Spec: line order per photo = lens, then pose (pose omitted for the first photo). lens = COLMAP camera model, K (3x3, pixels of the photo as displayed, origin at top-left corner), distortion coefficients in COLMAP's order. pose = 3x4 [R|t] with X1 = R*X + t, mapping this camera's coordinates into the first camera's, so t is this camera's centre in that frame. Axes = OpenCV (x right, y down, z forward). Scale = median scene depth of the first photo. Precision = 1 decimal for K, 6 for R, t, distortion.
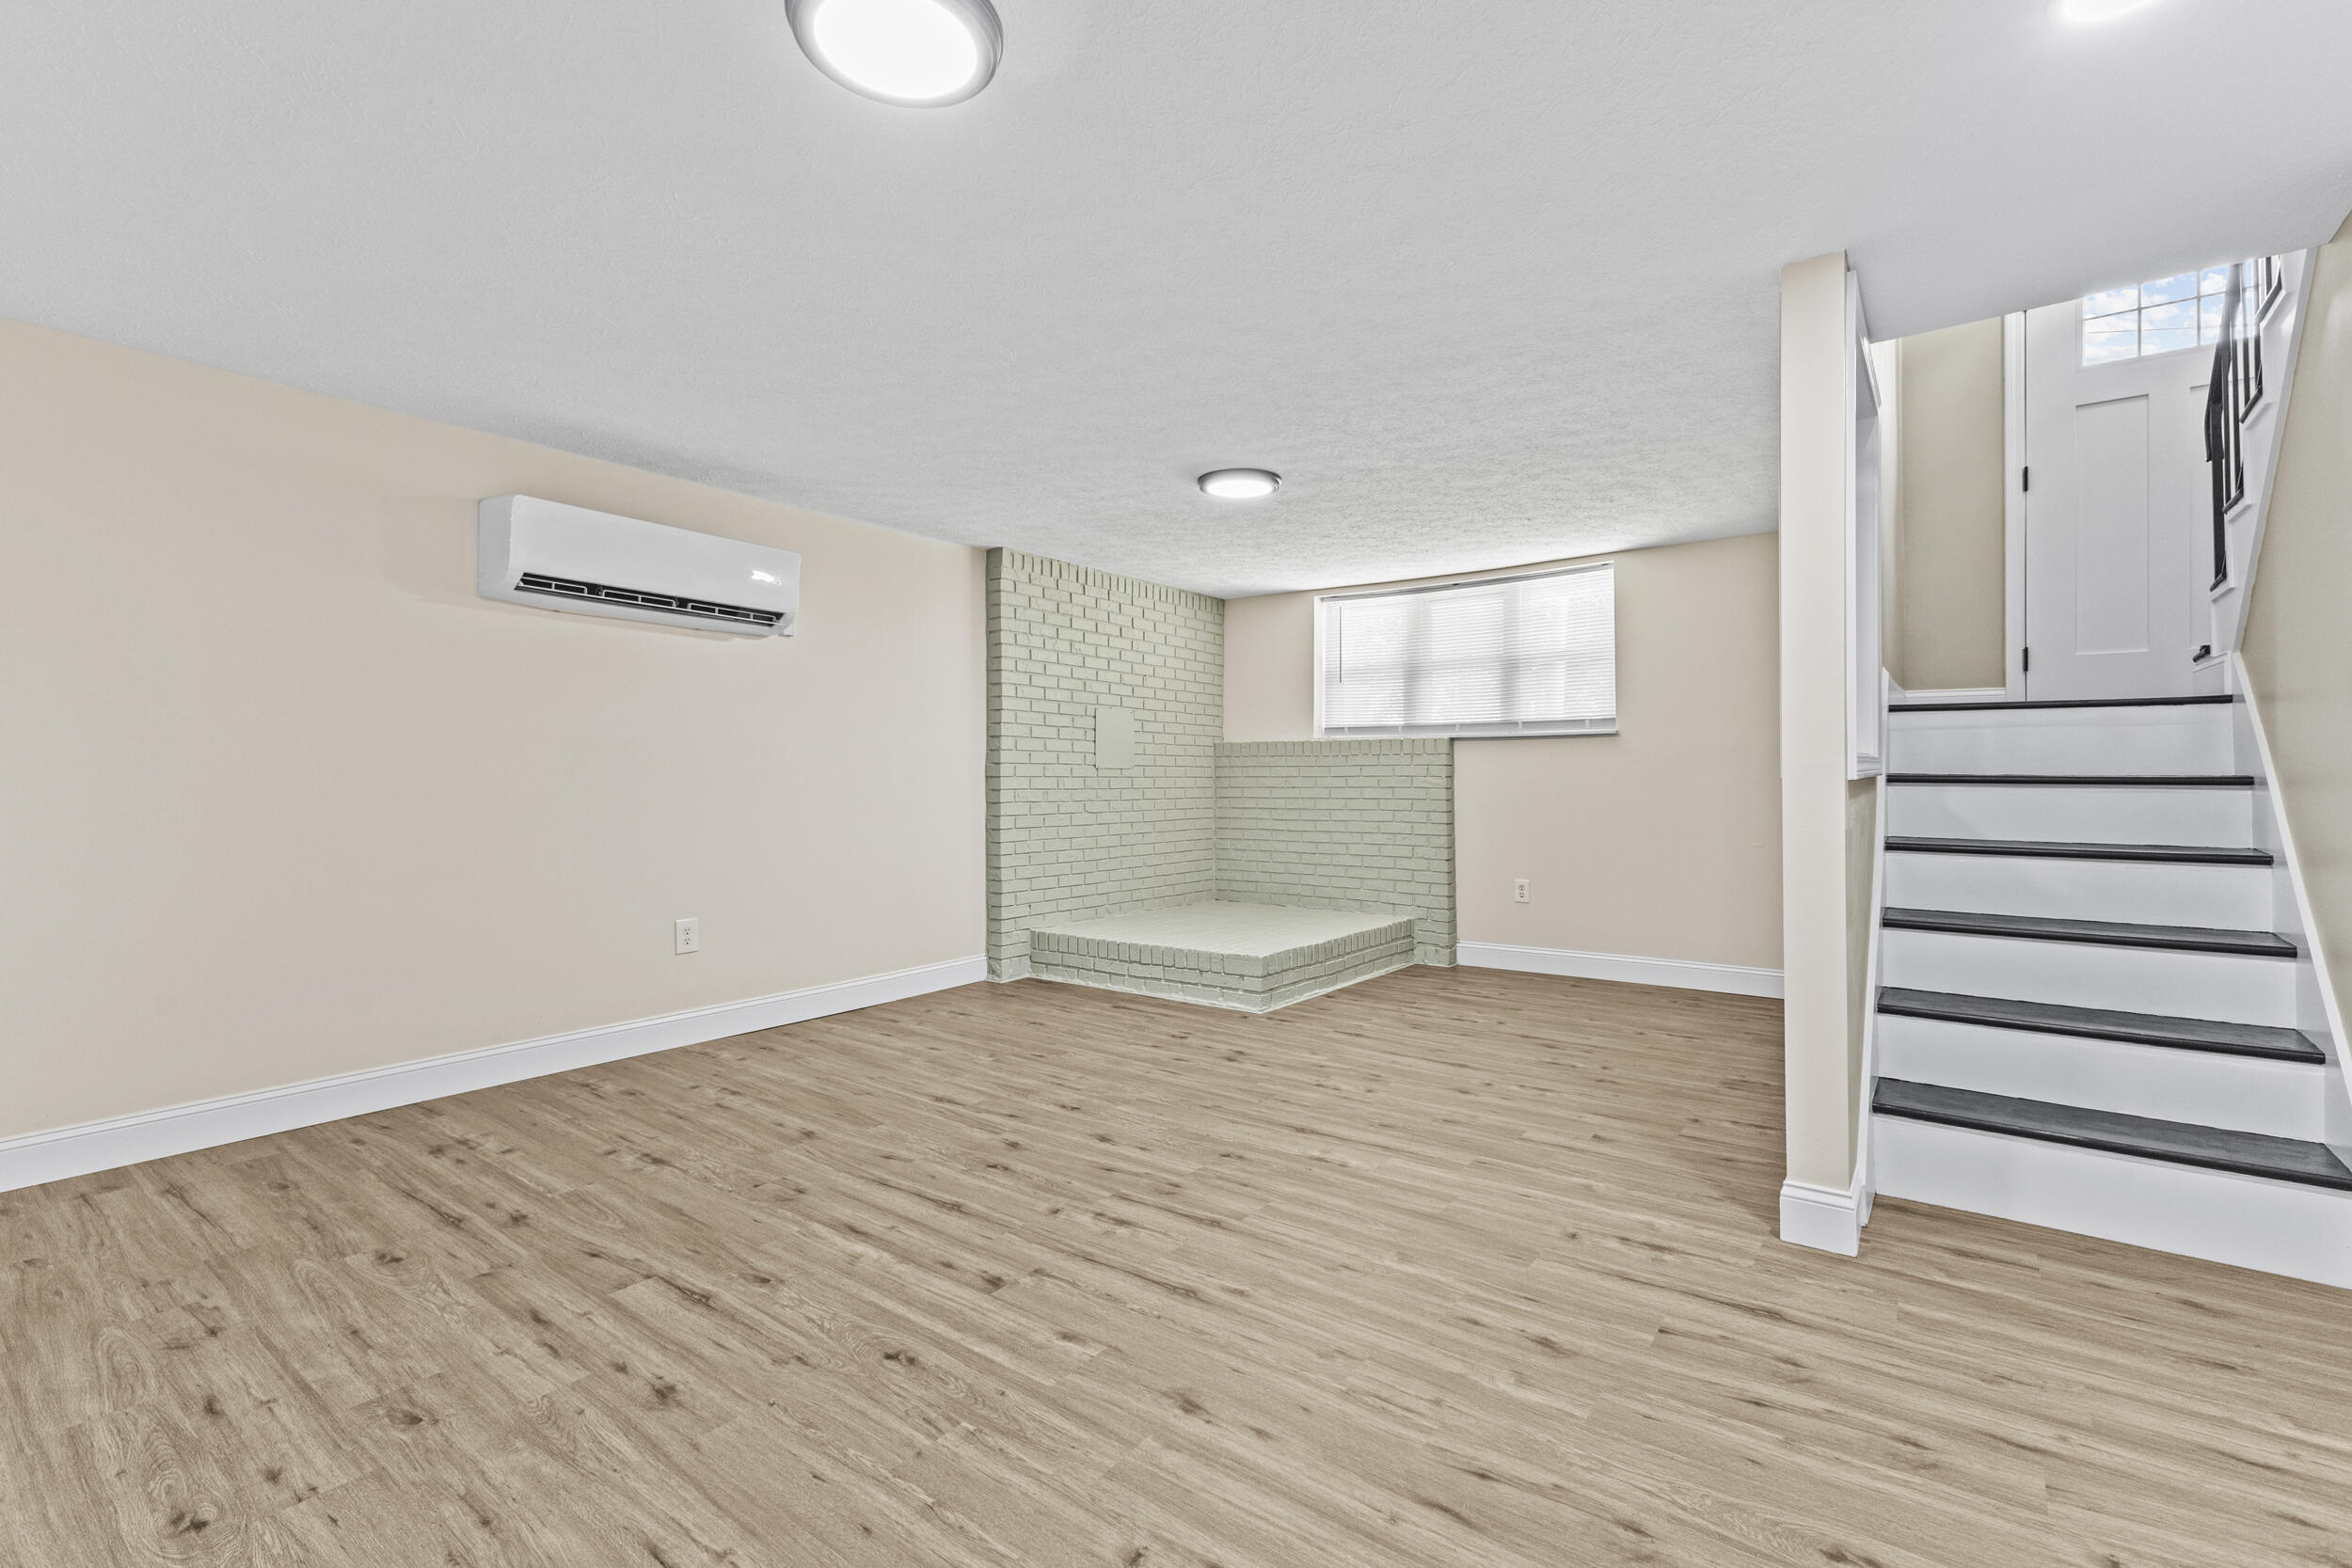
lens RADIAL K [[1039.3, 0, 1177.3], [0, 1039.3, 792.9], [0, 0, 1]] dist [0.010122, -0.000089]
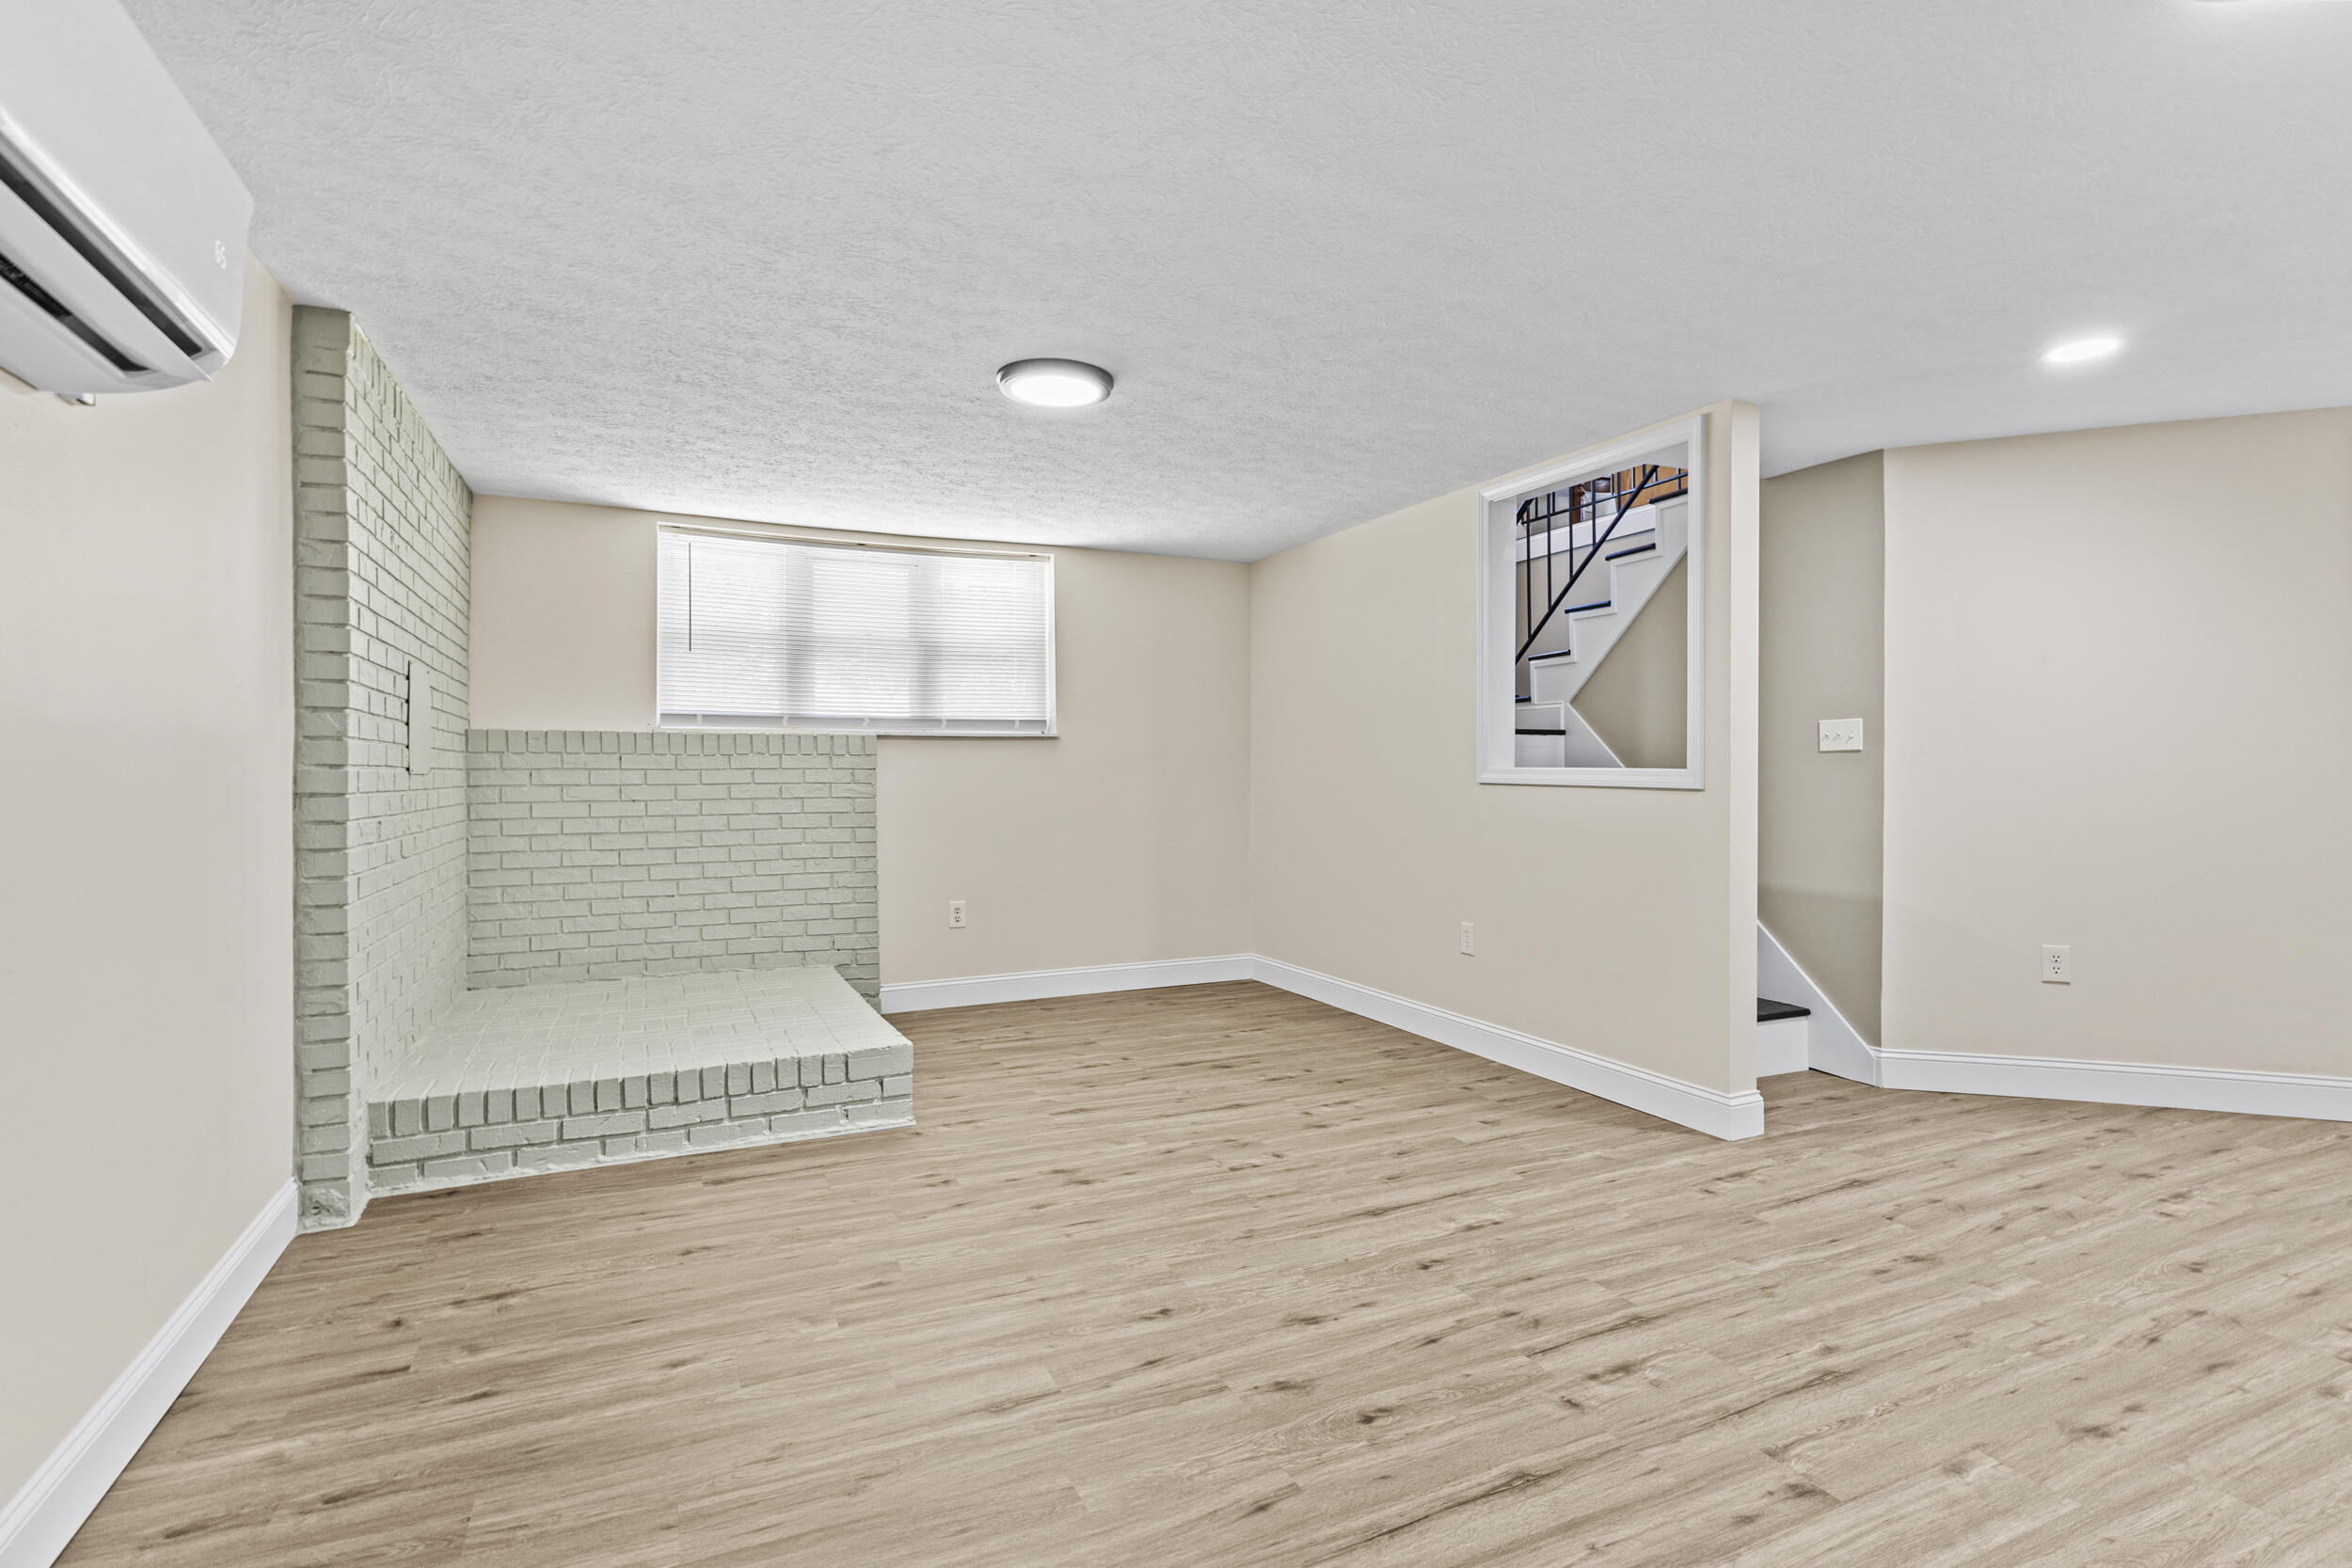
lens RADIAL K [[1141.1, 0, 1176.0], [0, 1141.1, 784.0], [0, 0, 1]] dist [0.012096, -0.008623]
pose [[0.470082, -0.008844, 0.882579, -0.690403], [0.014879, 0.999887, 0.002094, -0.022737], [-0.882497, 0.012147, 0.470160, 0.636893]]
